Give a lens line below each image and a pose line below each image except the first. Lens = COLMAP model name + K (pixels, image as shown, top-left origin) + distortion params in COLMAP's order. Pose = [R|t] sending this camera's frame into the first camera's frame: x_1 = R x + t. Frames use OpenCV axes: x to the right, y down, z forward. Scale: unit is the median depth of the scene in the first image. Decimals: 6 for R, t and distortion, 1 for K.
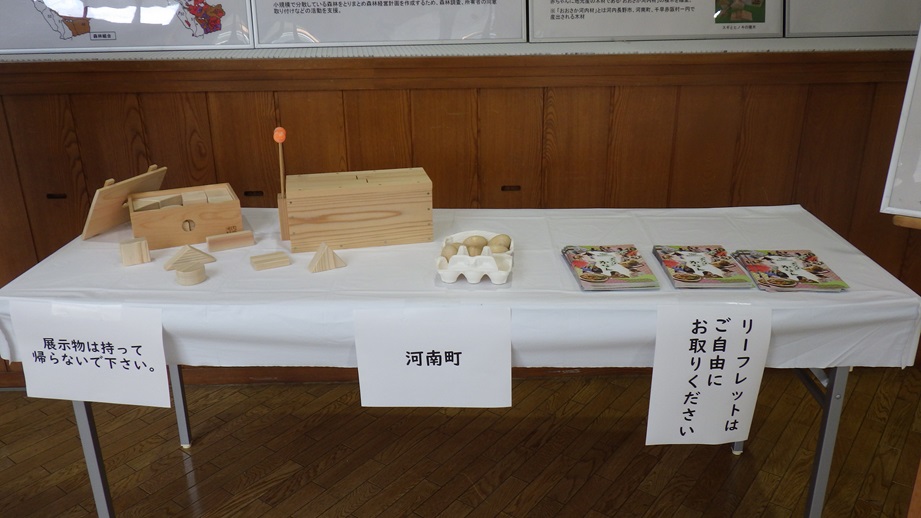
lens RADIAL K [[755.8, 0, 462.5], [0, 755.8, 260.8], [0, 0, 1]] dist [0.003424, 0.009378]
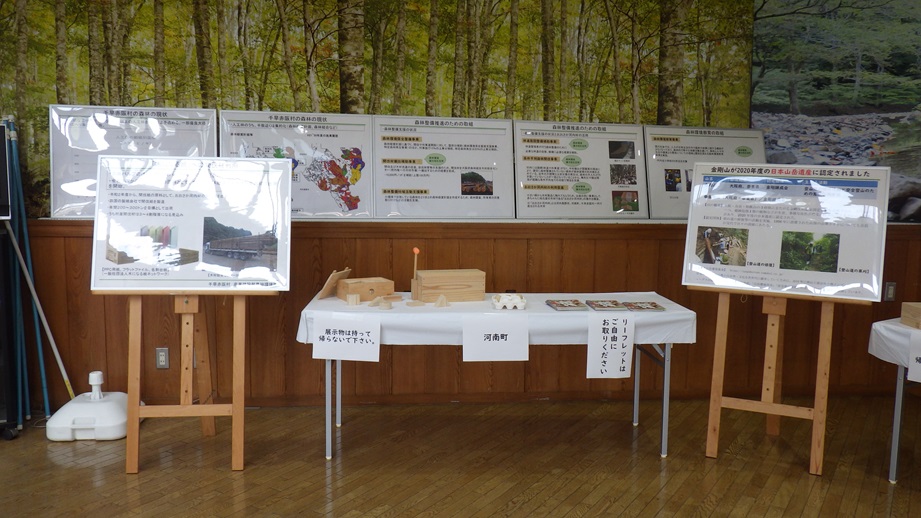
lens RADIAL K [[755.8, 0, 462.5], [0, 755.8, 260.8], [0, 0, 1]] dist [0.003424, 0.009378]
pose [[0.996596, 0.012655, 0.081459, -0.321149], [0.008826, 0.966084, -0.258076, 0.482542], [-0.081963, 0.257916, 0.962684, -1.256076]]
